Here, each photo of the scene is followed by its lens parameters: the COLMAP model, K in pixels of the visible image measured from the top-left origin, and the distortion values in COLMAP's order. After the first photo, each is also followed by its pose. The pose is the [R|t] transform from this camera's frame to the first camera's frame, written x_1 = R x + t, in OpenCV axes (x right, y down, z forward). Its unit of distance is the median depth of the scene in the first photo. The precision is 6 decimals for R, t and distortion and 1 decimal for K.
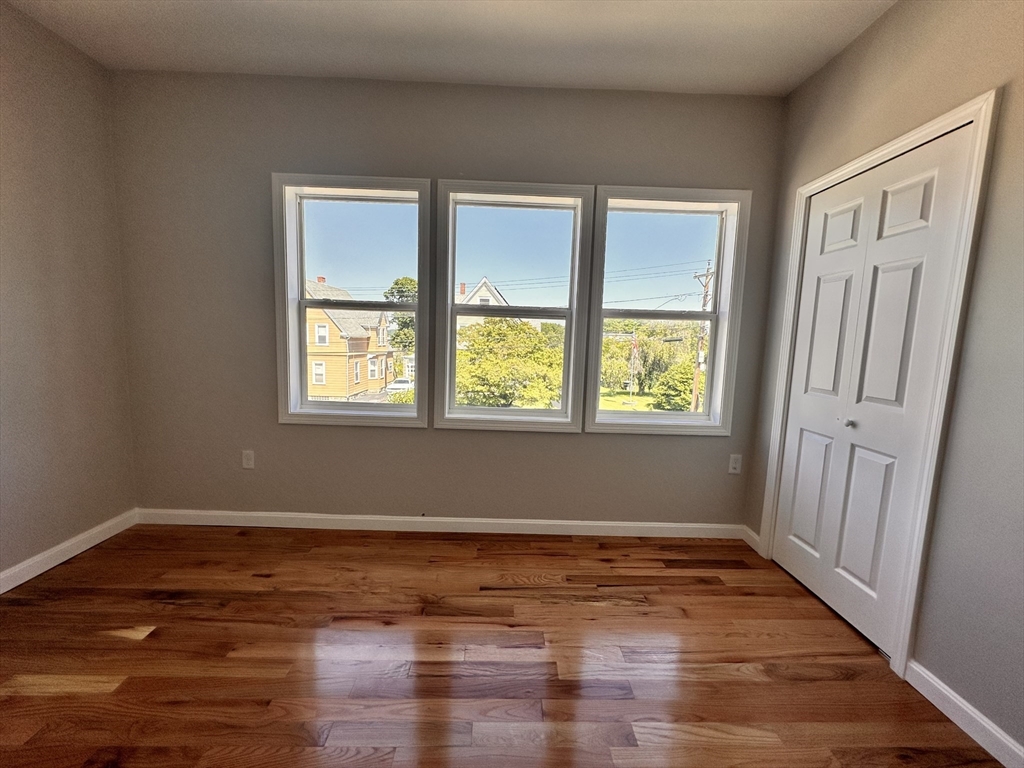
lens RADIAL K [[458.8, 0, 512.0], [0, 458.8, 384.0], [0, 0, 1]] dist [-0.000444, -0.000055]
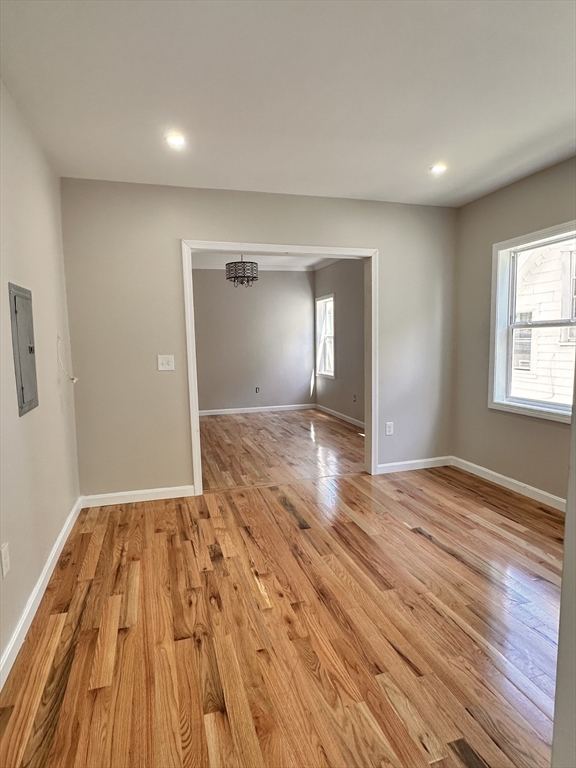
lens RADIAL K [[432.1, 0, 288.0], [0, 432.1, 384.0], [0, 0, 1]] dist [-0.003129, -0.000600]
pose [[0.281712, 0.062537, -0.957459, 0.626013], [-0.090349, 0.995169, 0.038416, 0.011529], [0.955236, 0.075683, 0.286002, -0.027145]]
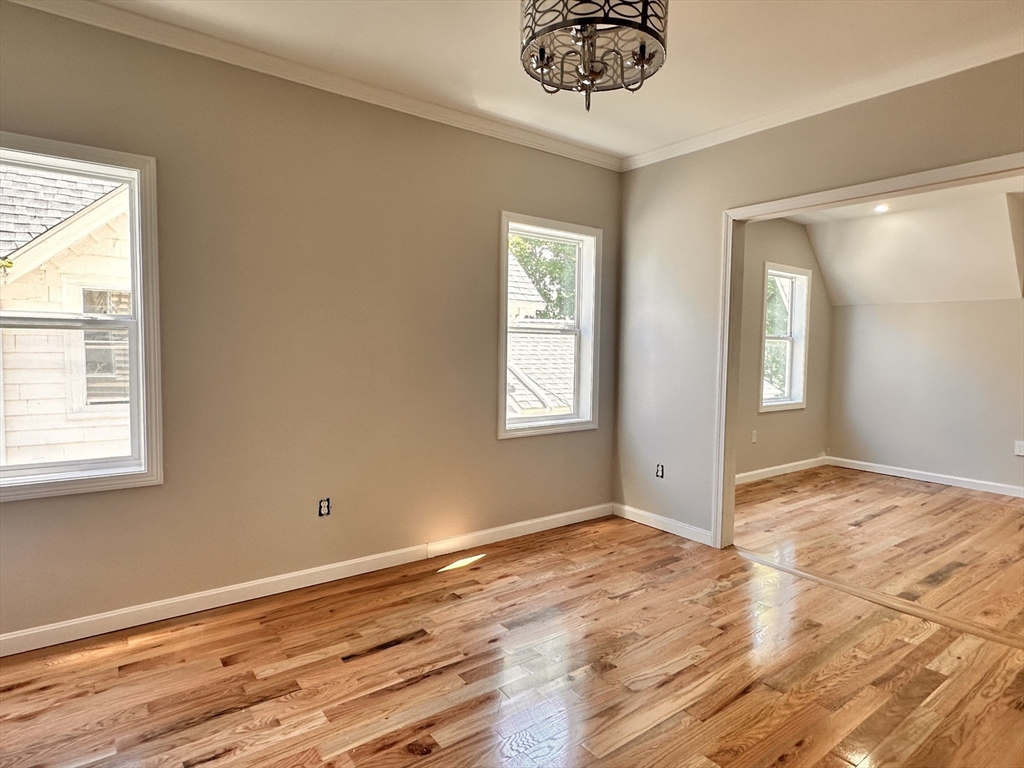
lens RADIAL K [[576.2, 0, 512.0], [0, 576.2, 384.0], [0, 0, 1]] dist [-0.003129, -0.000600]
pose [[0.805580, -0.058857, 0.589557, -1.780051], [0.084145, 0.996333, -0.015511, -0.037282], [-0.586482, 0.062103, 0.807578, -0.103636]]
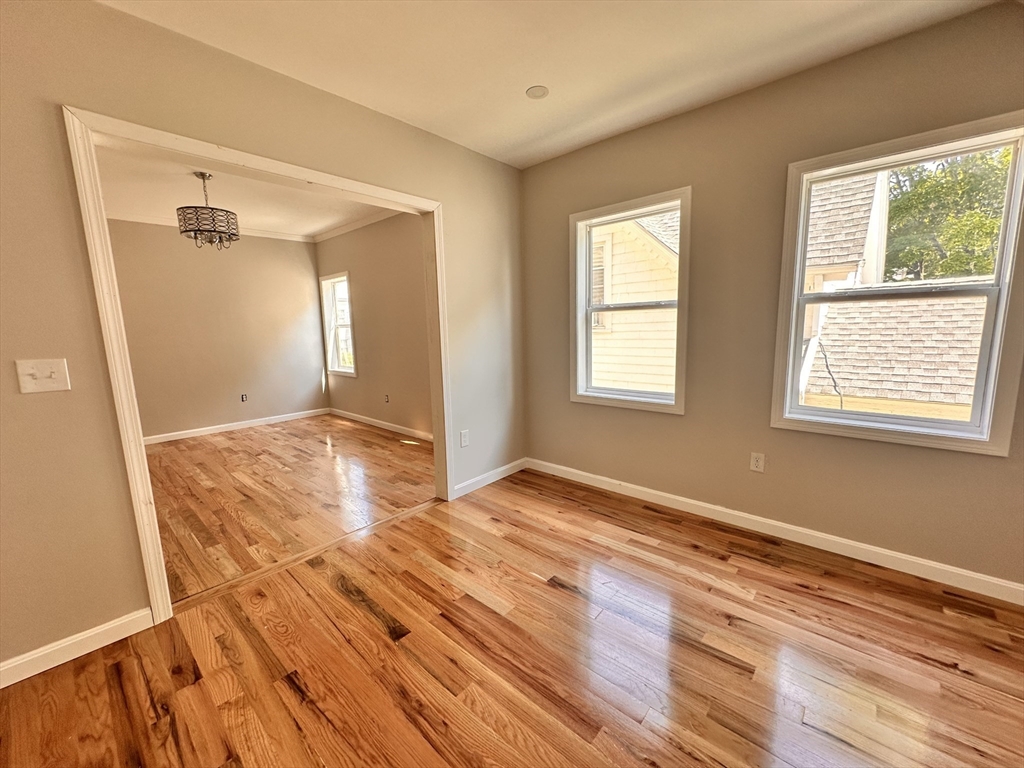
lens RADIAL K [[411.5, 0, 512.0], [0, 411.5, 384.0], [0, 0, 1]] dist [-0.000898, 0.000569]
pose [[0.735580, 0.046935, -0.675810, 0.166303], [-0.035941, 0.998896, 0.030253, 0.004191], [0.676484, 0.002035, 0.736454, 0.004662]]
